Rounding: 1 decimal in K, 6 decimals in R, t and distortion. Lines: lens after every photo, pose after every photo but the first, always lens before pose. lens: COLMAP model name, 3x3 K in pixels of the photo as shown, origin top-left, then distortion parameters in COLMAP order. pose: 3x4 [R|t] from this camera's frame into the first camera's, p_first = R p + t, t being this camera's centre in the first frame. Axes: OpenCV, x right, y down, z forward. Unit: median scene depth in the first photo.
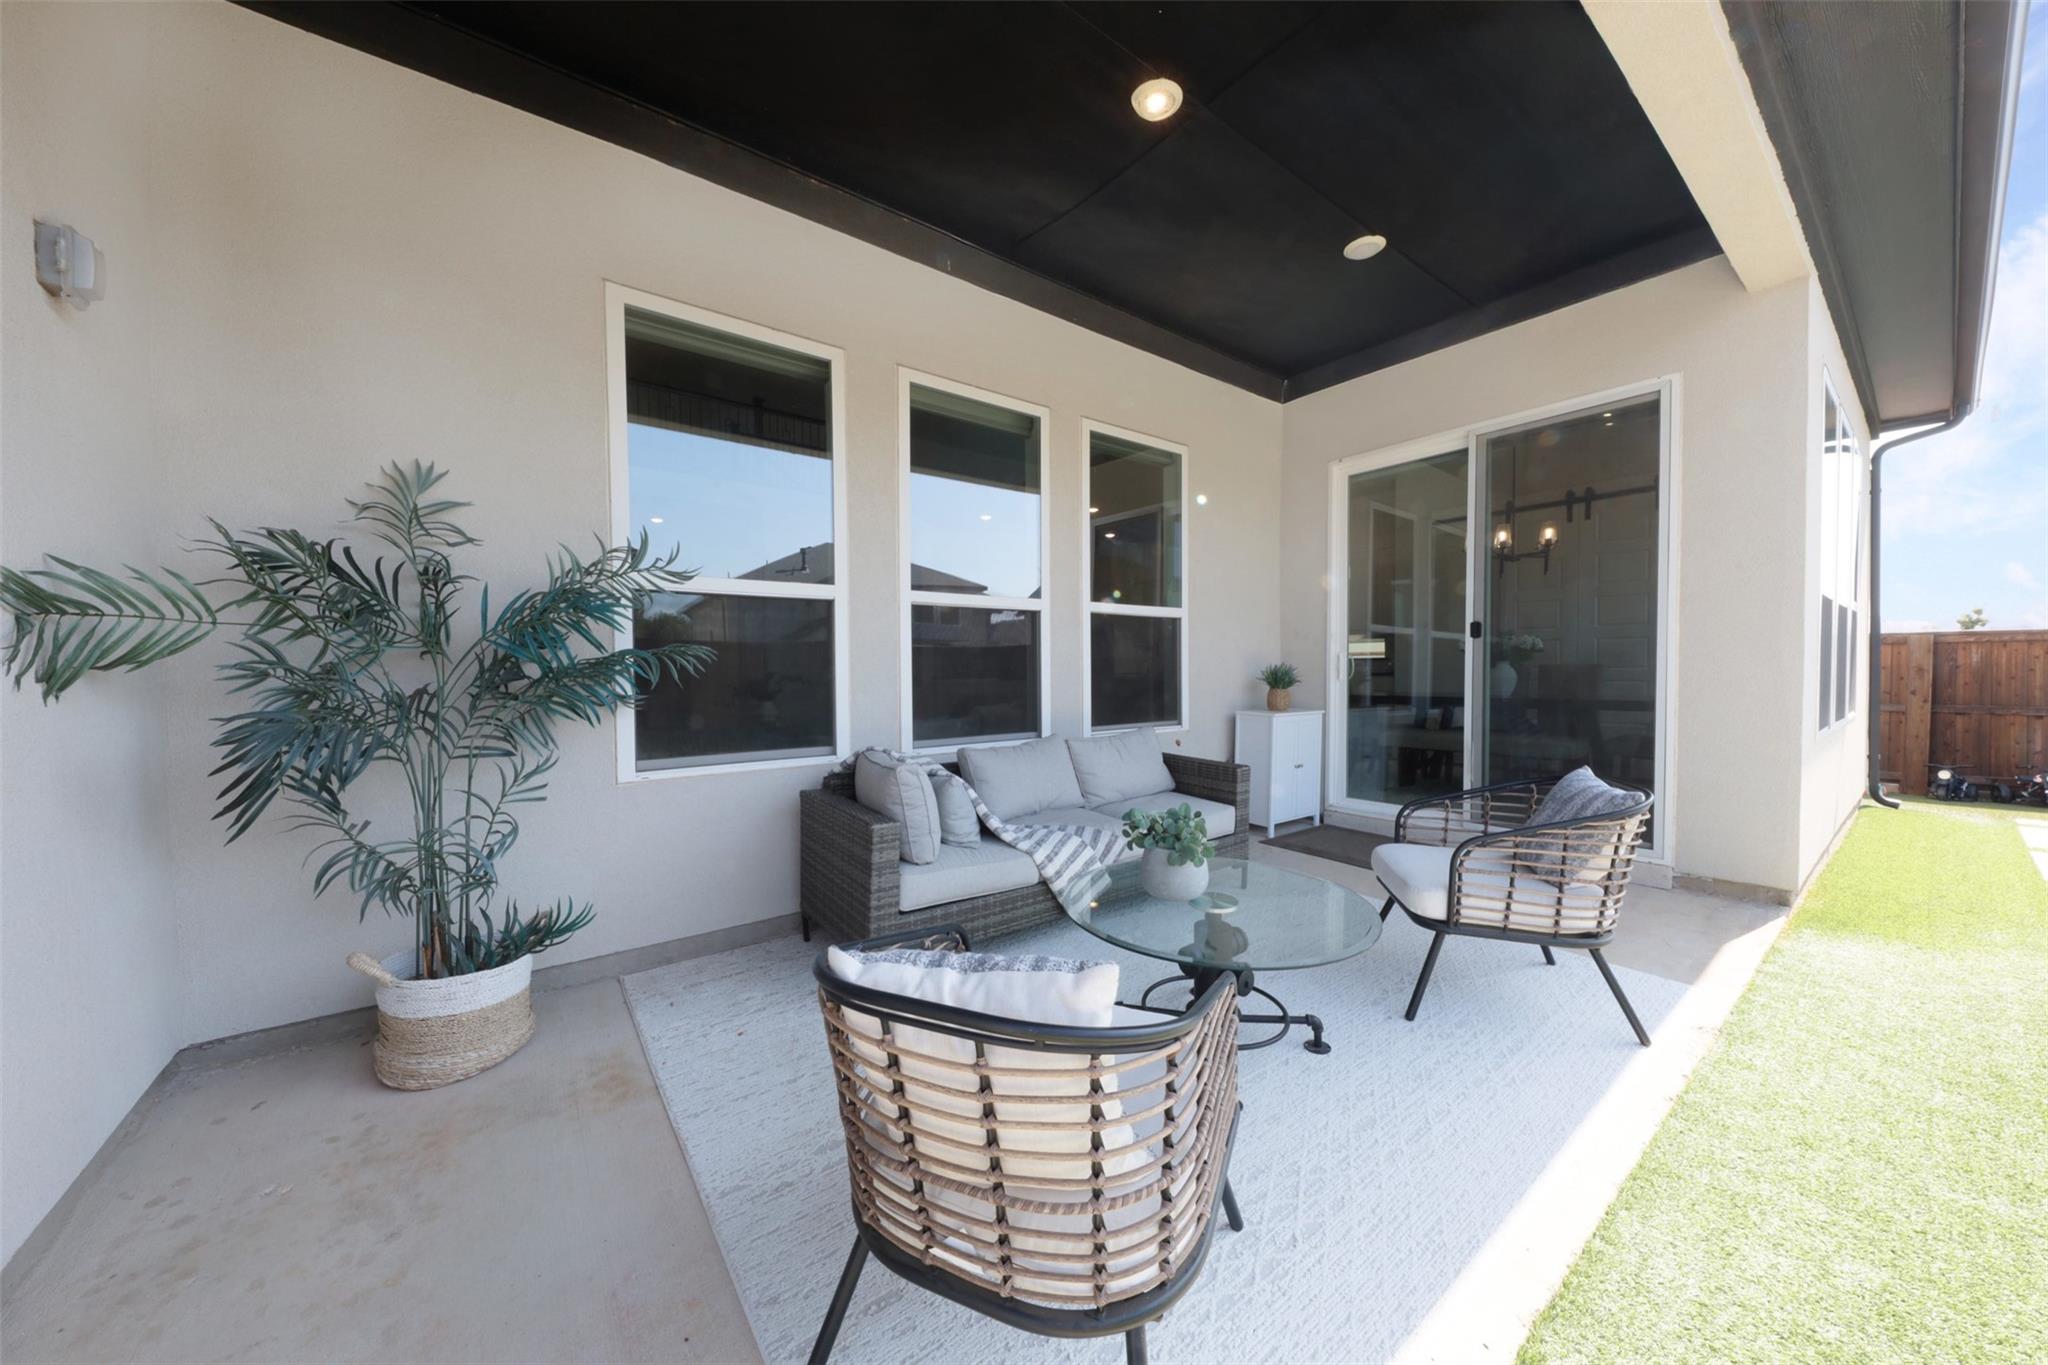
lens RADIAL K [[711.9, 0, 1024.0], [0, 711.9, 682.5], [0, 0, 1]] dist [-0.001356, -0.000117]
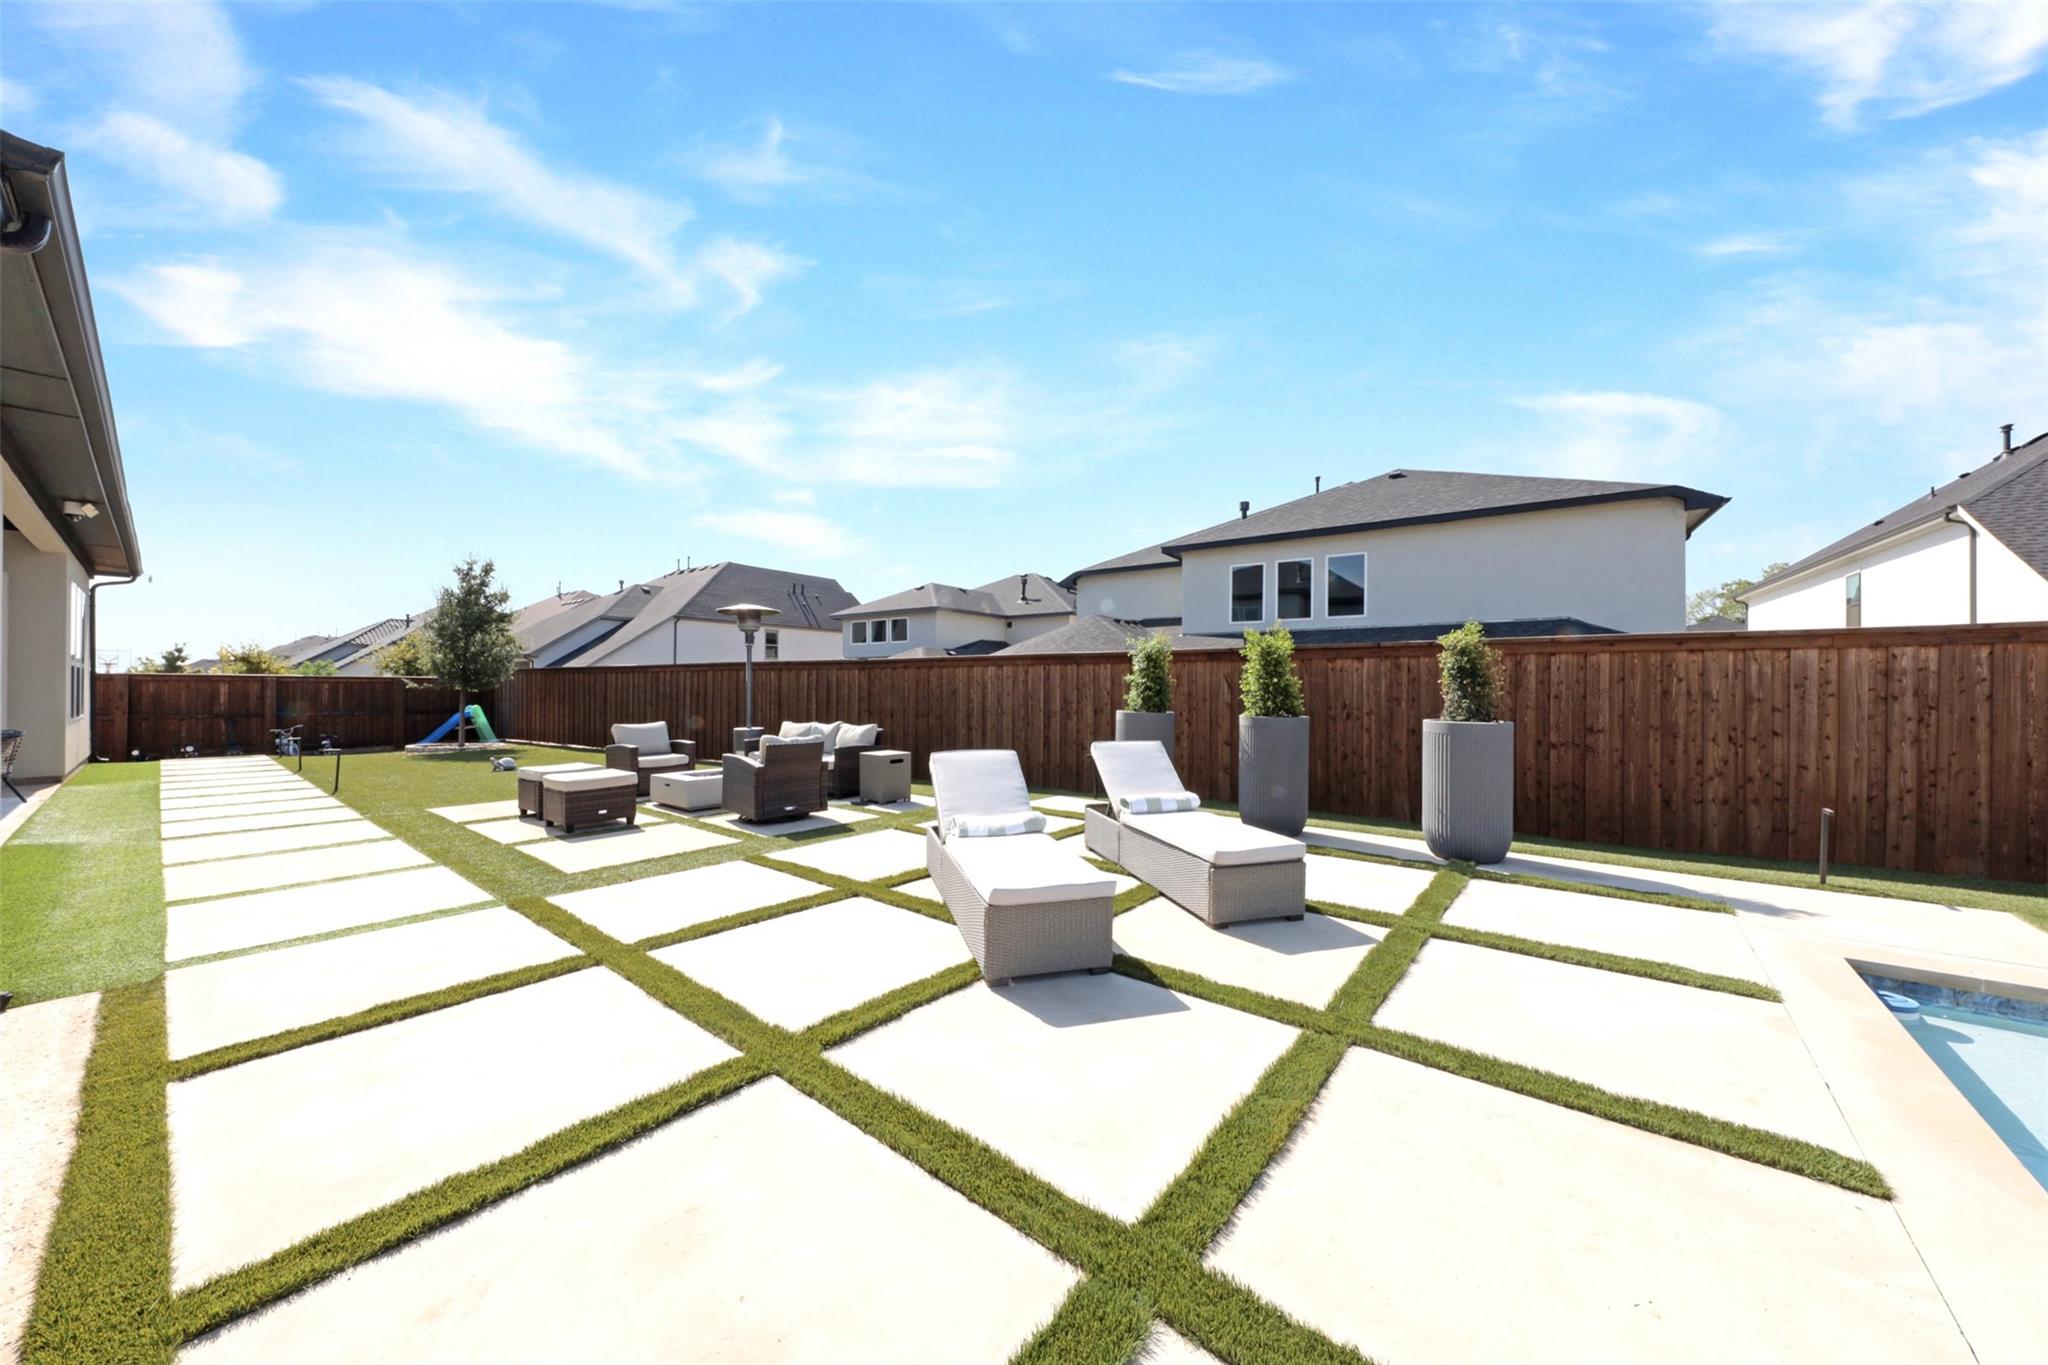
lens RADIAL K [[711.9, 0, 1024.0], [0, 711.9, 682.5], [0, 0, 1]] dist [-0.001356, -0.000117]
pose [[-0.221373, 0.012004, 0.975115, -1.126792], [0.026092, 0.999639, -0.006382, 0.024867], [-0.974840, 0.024029, -0.221606, -0.940613]]
